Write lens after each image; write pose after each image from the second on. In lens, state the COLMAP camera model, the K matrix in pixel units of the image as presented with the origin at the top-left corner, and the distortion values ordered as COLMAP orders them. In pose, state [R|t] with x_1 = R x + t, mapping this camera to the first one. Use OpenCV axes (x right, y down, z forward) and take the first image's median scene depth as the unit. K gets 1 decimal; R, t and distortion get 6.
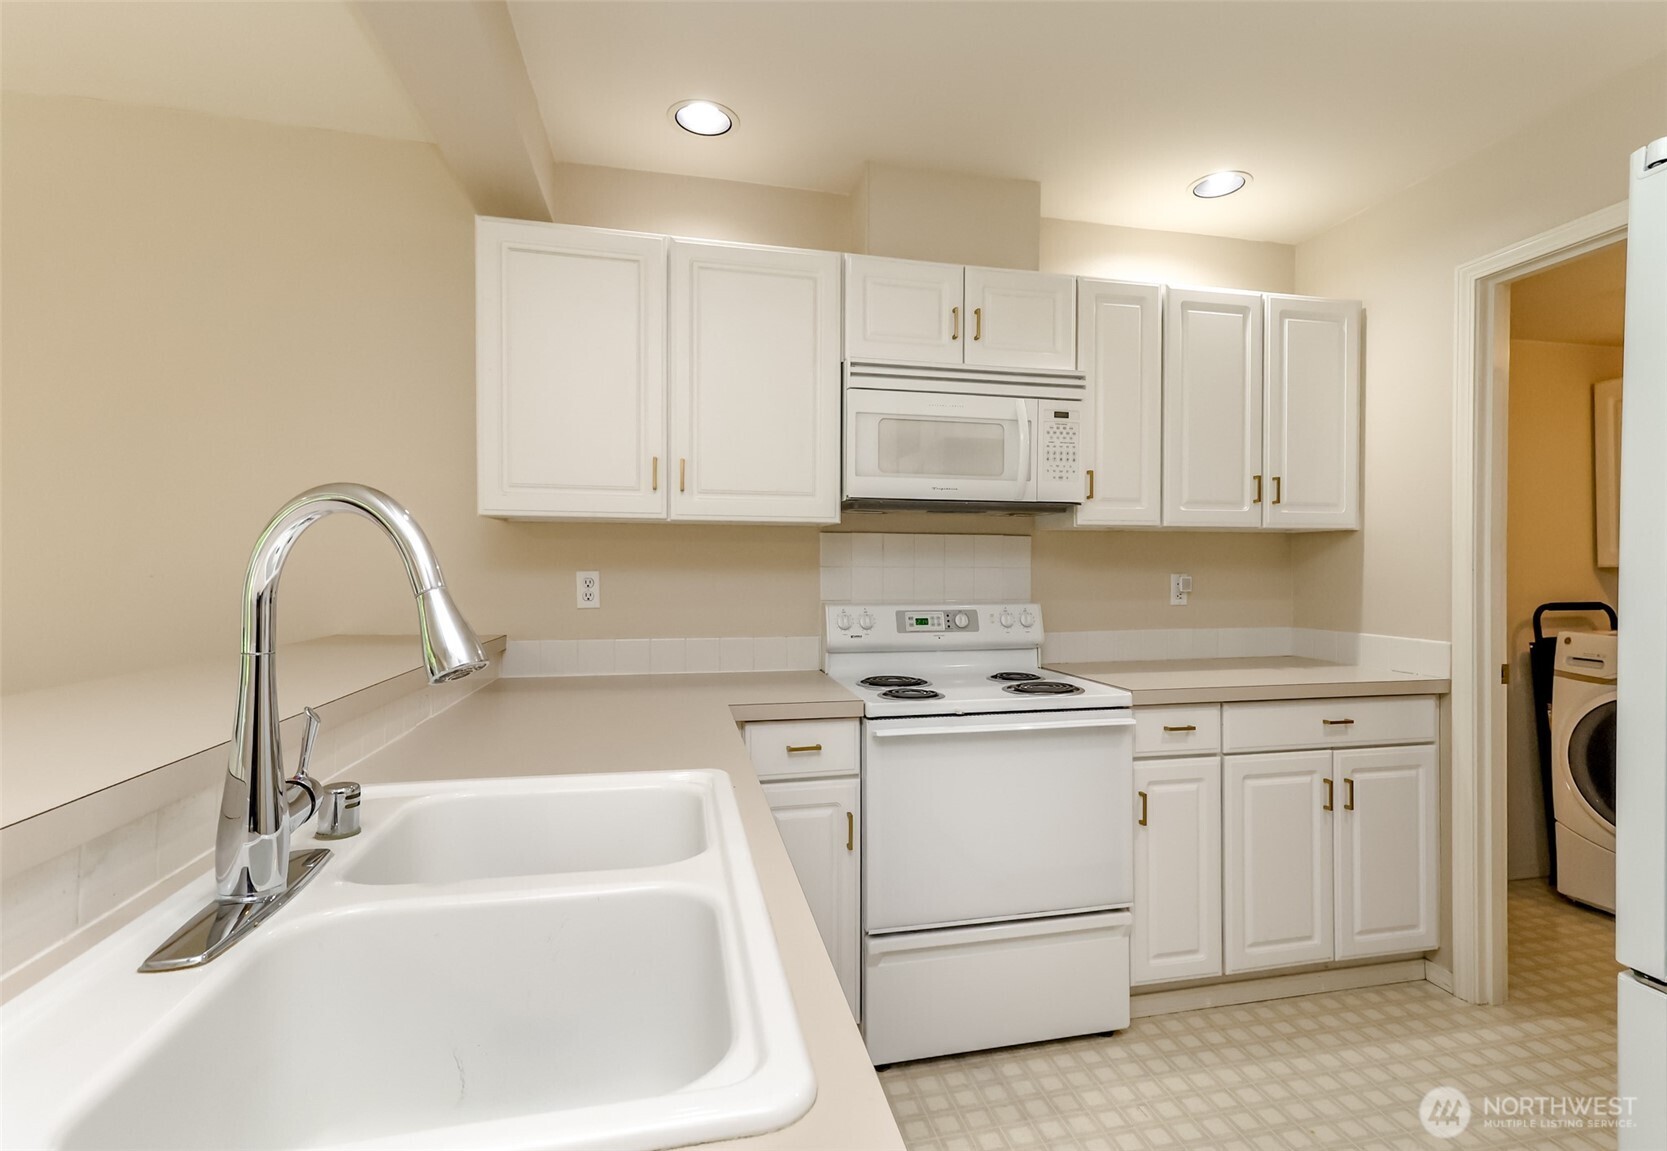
lens RADIAL K [[793.0, 0, 850.3], [0, 793.0, 569.6], [0, 0, 1]] dist [0.026522, -0.002738]
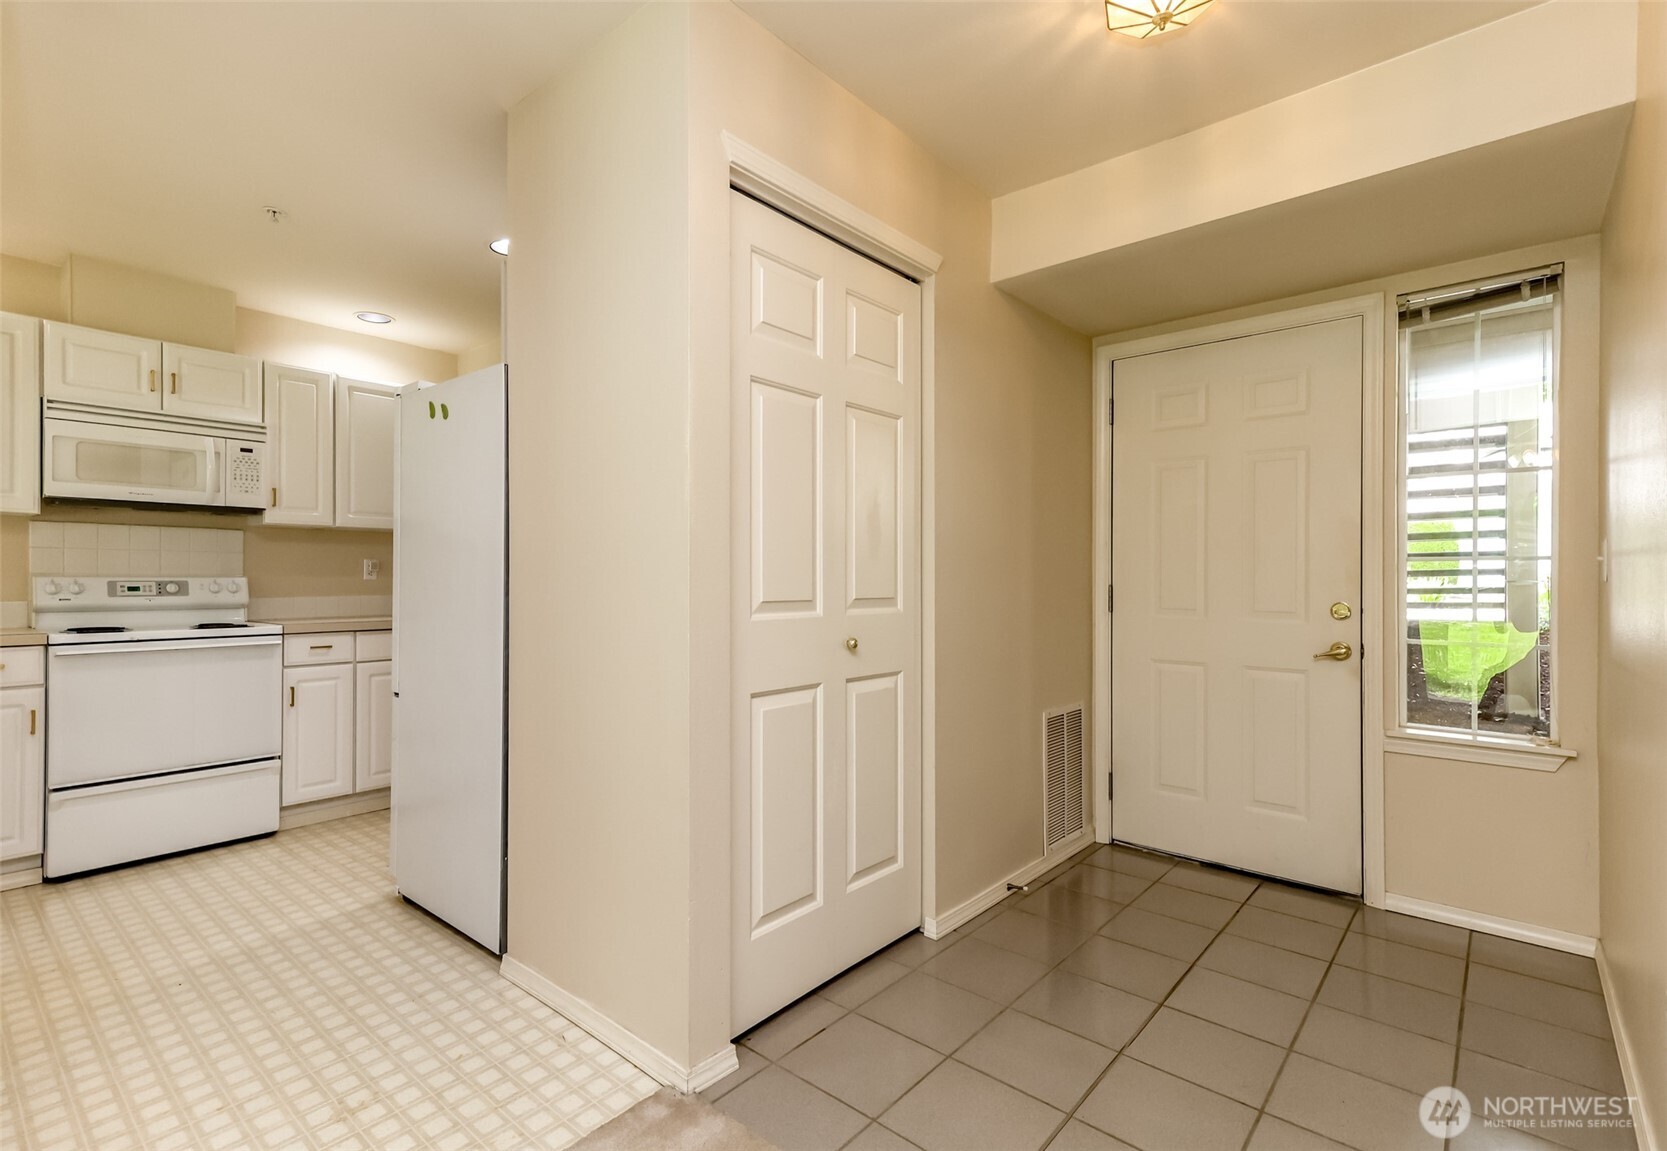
lens RADIAL K [[793.0, 0, 801.5], [0, 793.0, 578.7], [0, 0, 1]] dist [0.026522, -0.002738]
pose [[0.821776, -0.000290, 0.569811, 0.262348], [0.001643, 0.999997, -0.001862, 0.056059], [-0.569809, 0.002466, 0.821774, -0.874298]]
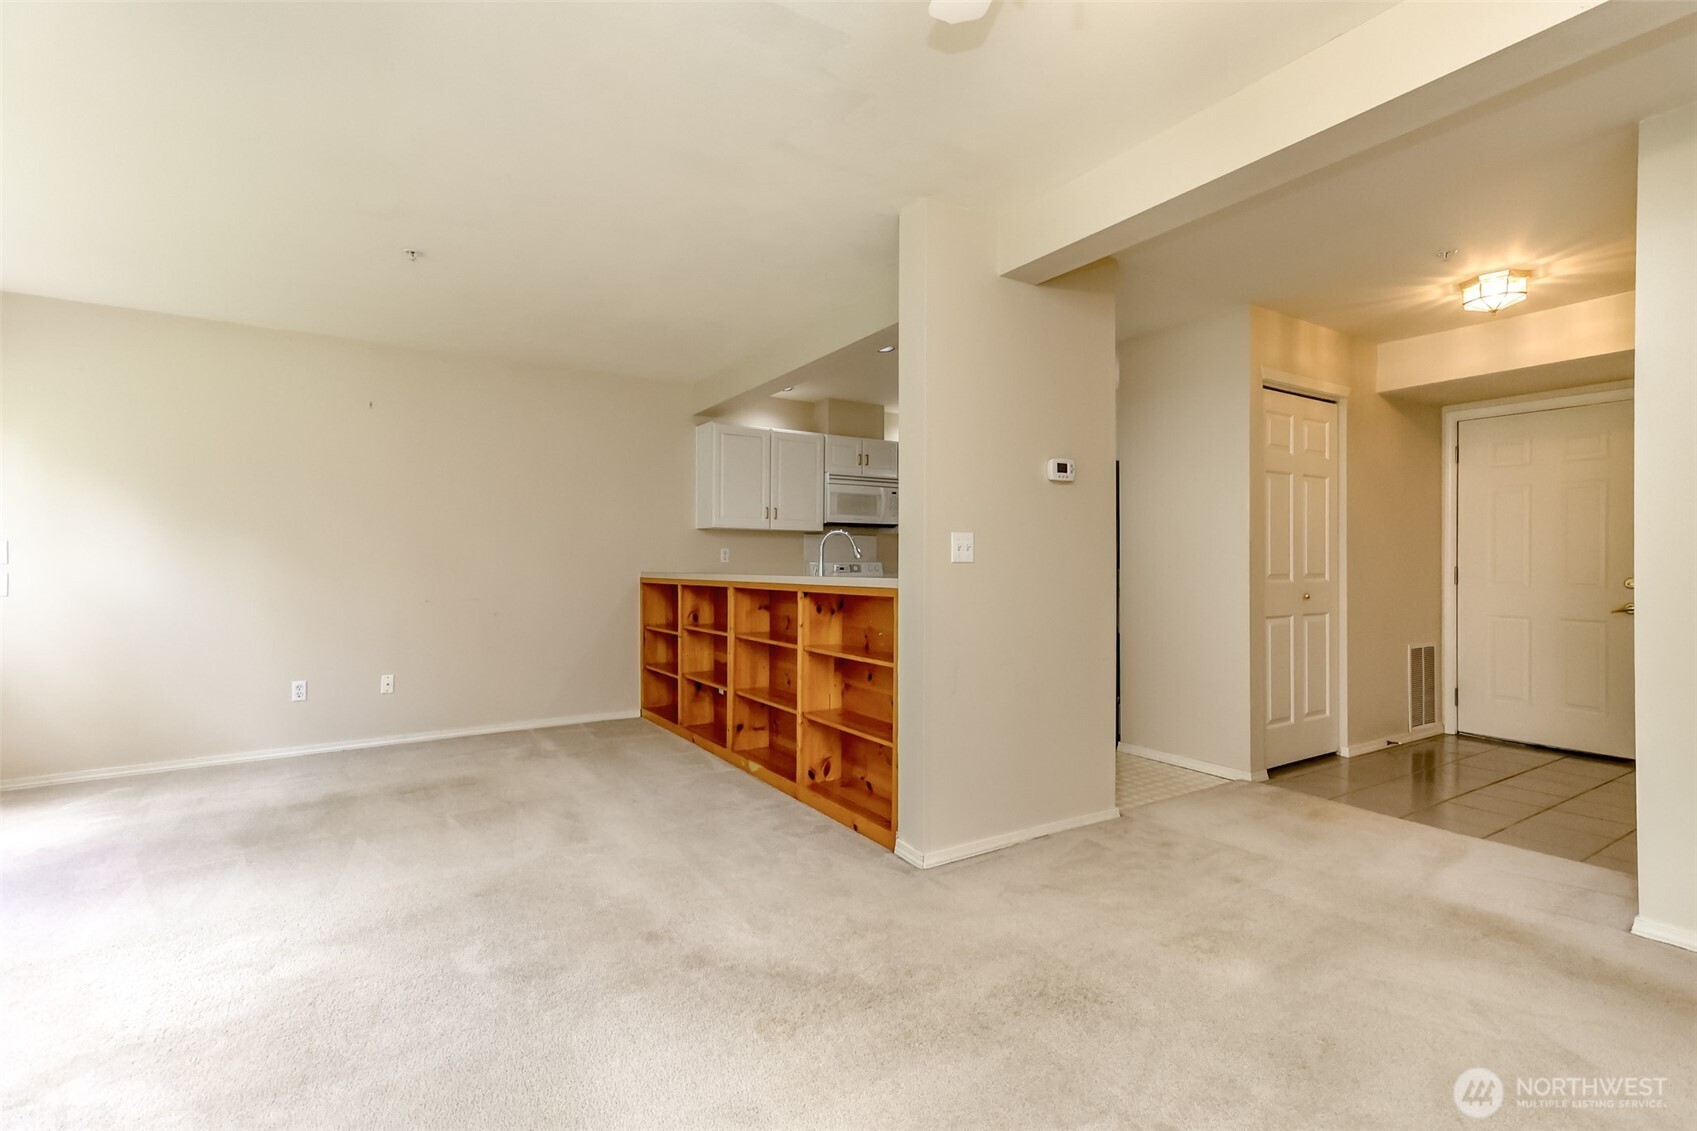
lens RADIAL K [[769.9, 0, 848.1], [0, 769.9, 561.4], [0, 0, 1]] dist [0.022527, -0.000417]
pose [[0.944291, -0.001223, 0.329110, -0.781634], [0.001973, 0.999996, -0.001946, 0.050610], [-0.329107, 0.002487, 0.944290, -1.510185]]
